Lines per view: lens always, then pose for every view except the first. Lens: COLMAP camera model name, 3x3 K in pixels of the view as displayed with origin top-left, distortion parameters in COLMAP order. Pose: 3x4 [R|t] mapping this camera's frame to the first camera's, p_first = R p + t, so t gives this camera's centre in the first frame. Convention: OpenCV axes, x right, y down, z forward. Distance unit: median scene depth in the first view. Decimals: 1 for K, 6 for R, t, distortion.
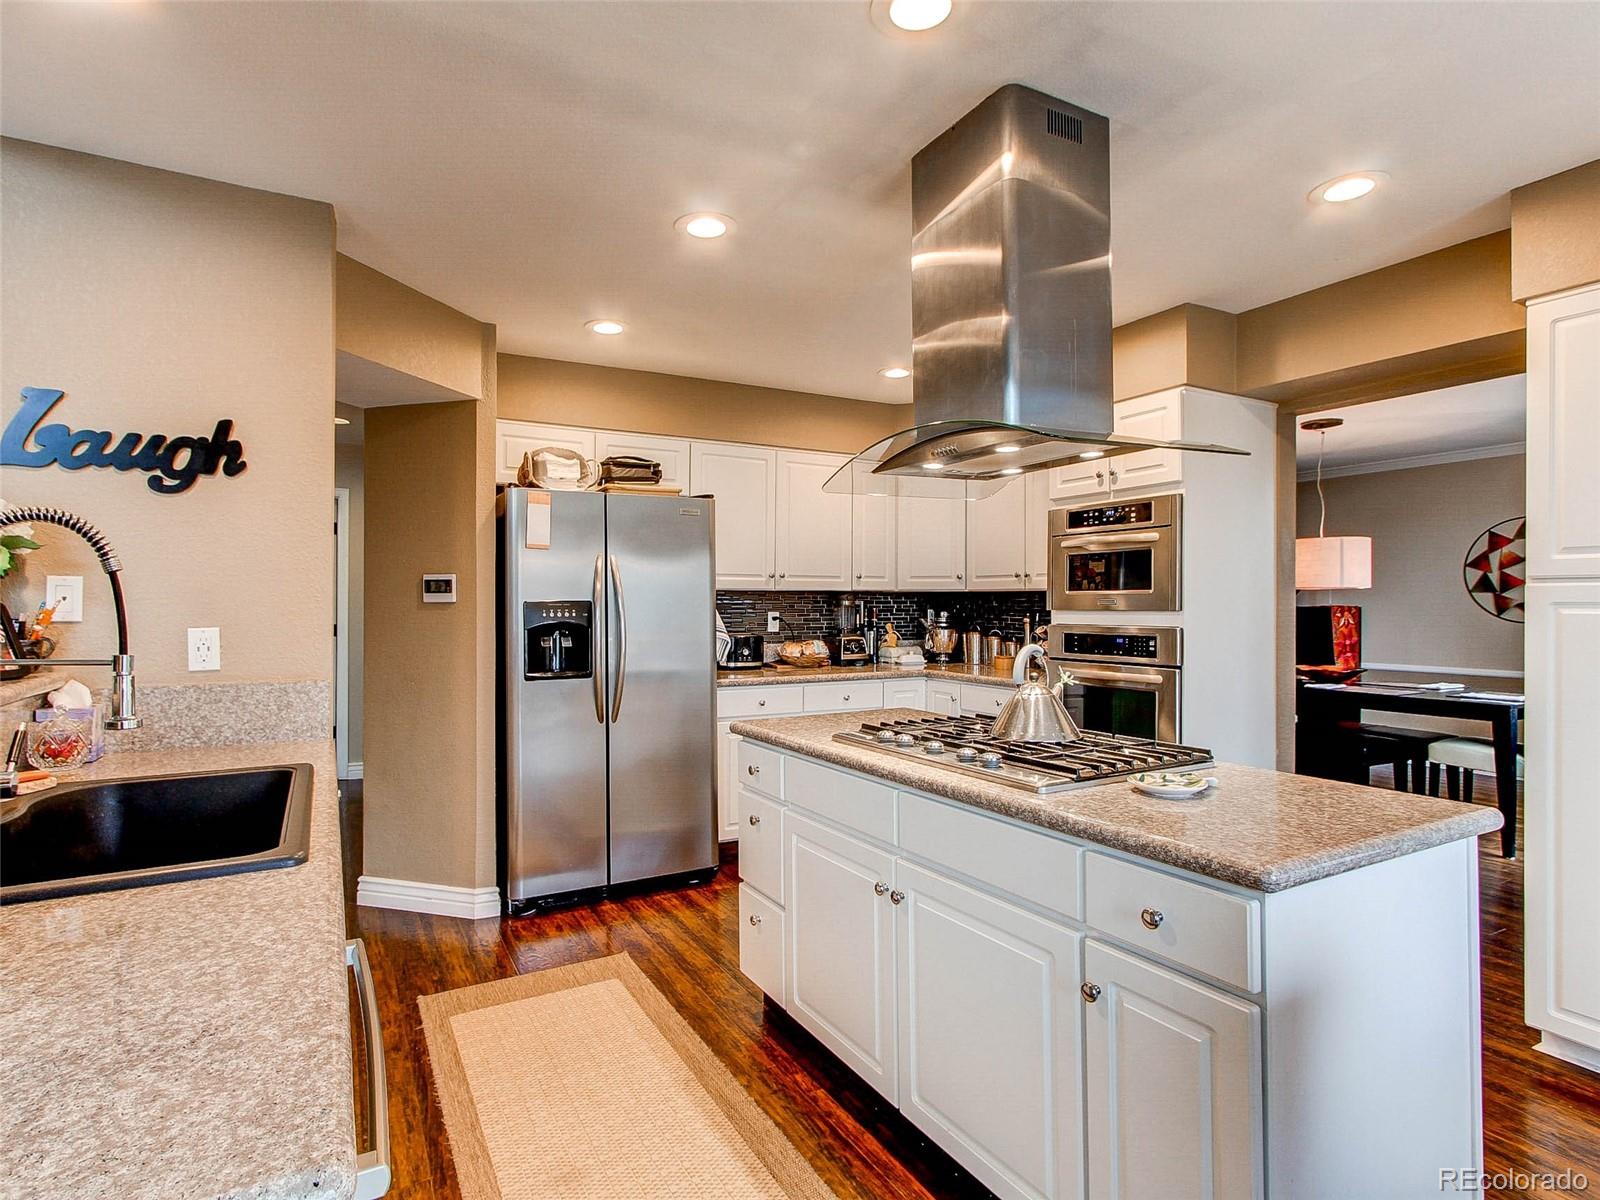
lens RADIAL K [[844.1, 0, 782.1], [0, 844.1, 604.3], [0, 0, 1]] dist [-0.003417, 0.002991]
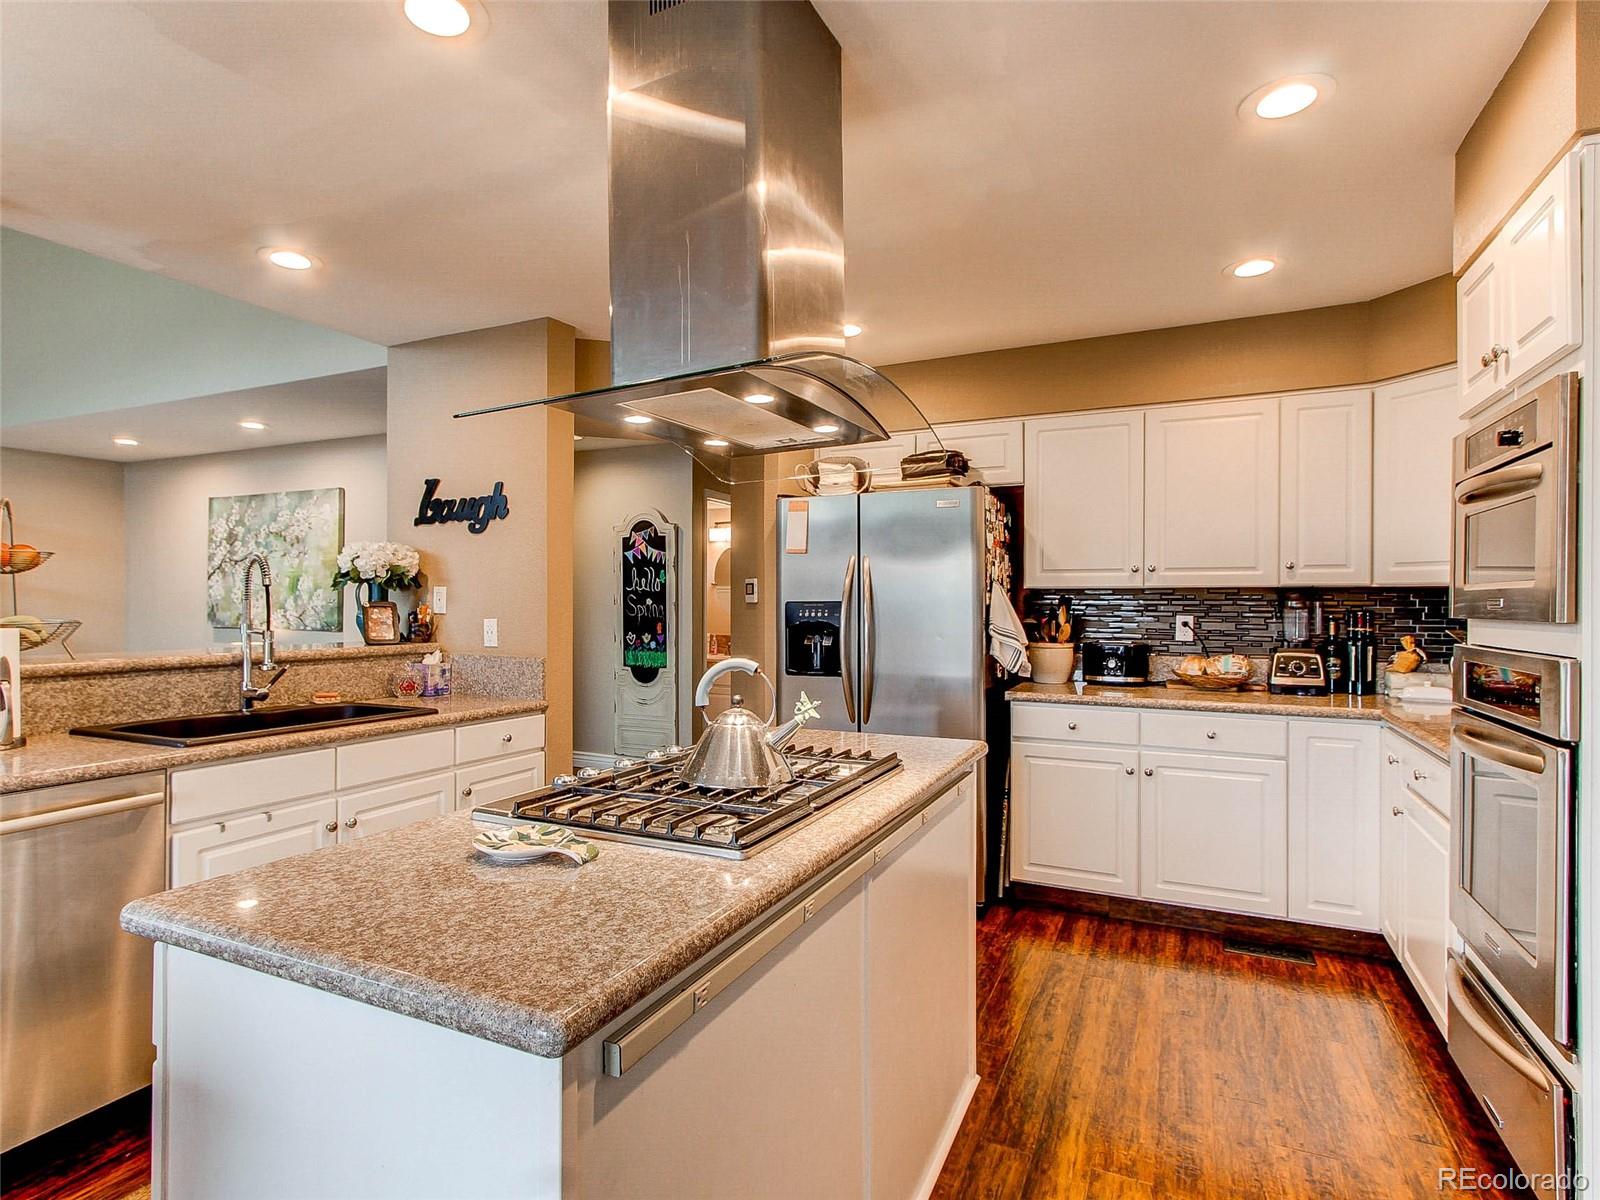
lens RADIAL K [[844.1, 0, 789.6], [0, 844.1, 598.7], [0, 0, 1]] dist [-0.003417, 0.002991]
pose [[0.577230, -0.002253, -0.816579, 0.563709], [-0.003323, 0.999981, -0.005108, -0.001912], [0.816575, 0.005662, 0.577211, 0.353372]]
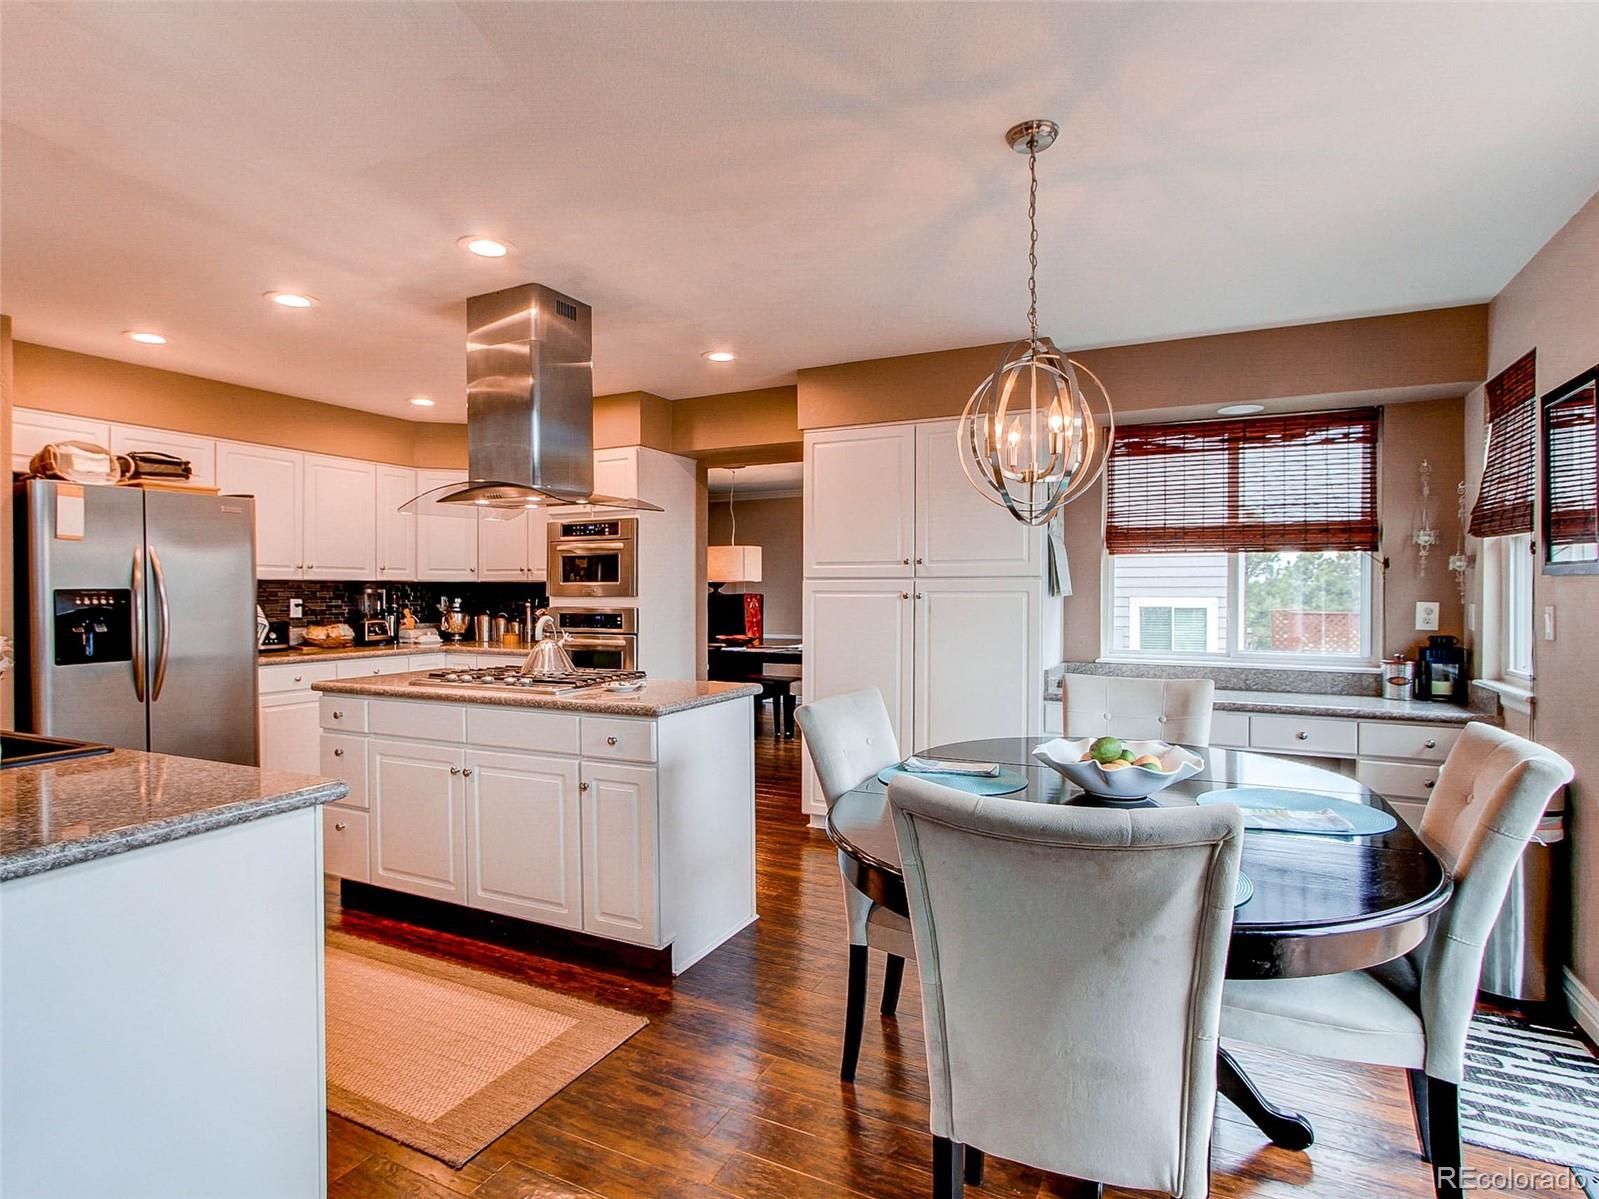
lens RADIAL K [[843.5, 0, 795.7], [0, 843.5, 600.5], [0, 0, 1]] dist [-0.003417, 0.002991]
pose [[0.819589, -0.005964, 0.572921, -0.144095], [0.000943, 0.999959, 0.009059, 0.001760], [-0.572951, -0.006884, 0.819561, -0.363497]]
